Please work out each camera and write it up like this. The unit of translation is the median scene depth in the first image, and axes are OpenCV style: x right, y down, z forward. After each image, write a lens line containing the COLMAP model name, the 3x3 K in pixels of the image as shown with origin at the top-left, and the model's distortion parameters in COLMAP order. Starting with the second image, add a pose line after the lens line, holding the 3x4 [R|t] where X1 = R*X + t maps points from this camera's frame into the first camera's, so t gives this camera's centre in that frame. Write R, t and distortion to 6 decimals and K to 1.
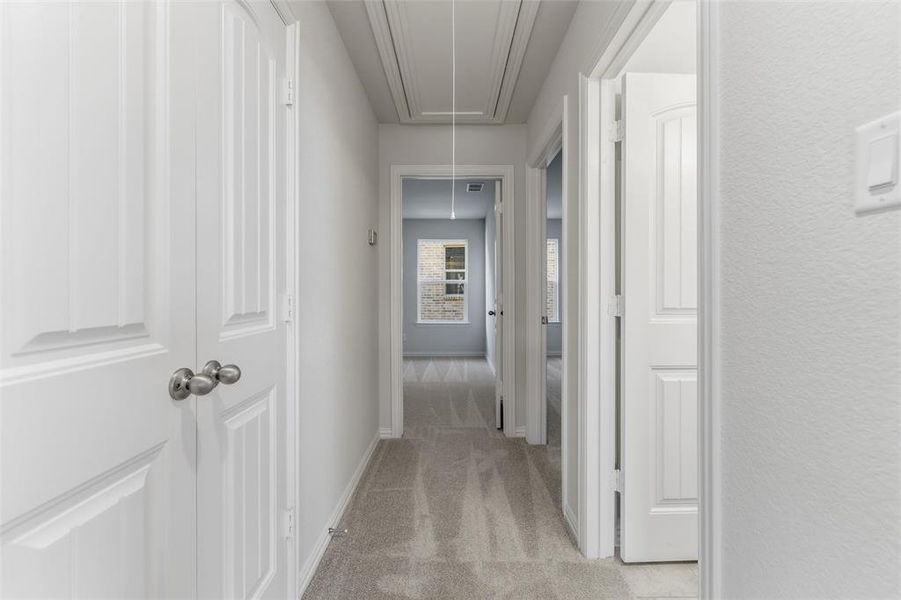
lens RADIAL K [[374.5, 0, 452.1], [0, 374.5, 297.1], [0, 0, 1]] dist [-0.000943, 0.000251]
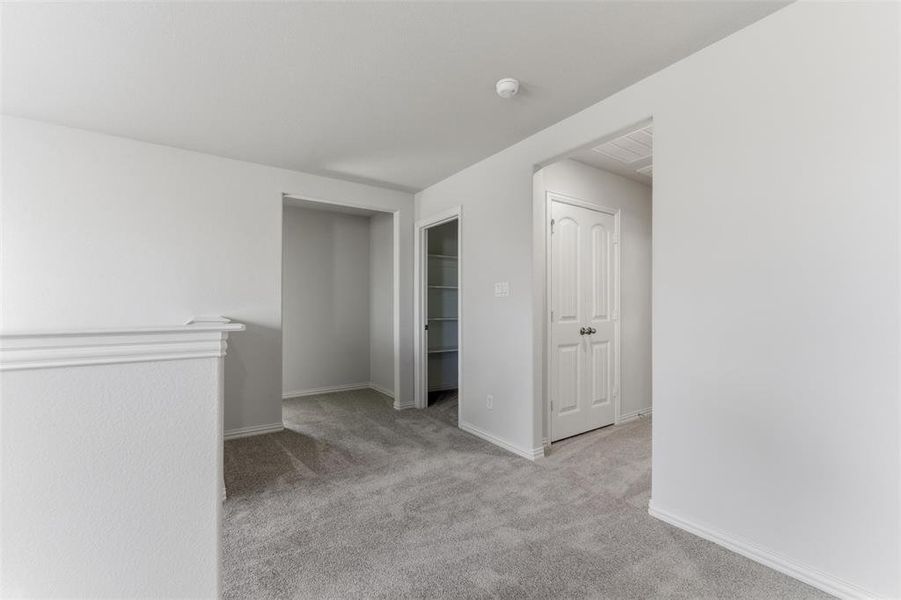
lens RADIAL K [[374.5, 0, 450.0], [0, 374.5, 303.6], [0, 0, 1]] dist [-0.000943, 0.000251]
pose [[0.559433, -0.006835, -0.828847, 1.554802], [-0.003247, 0.999940, -0.010438, -0.027564], [0.828869, 0.008530, 0.559378, -2.081184]]
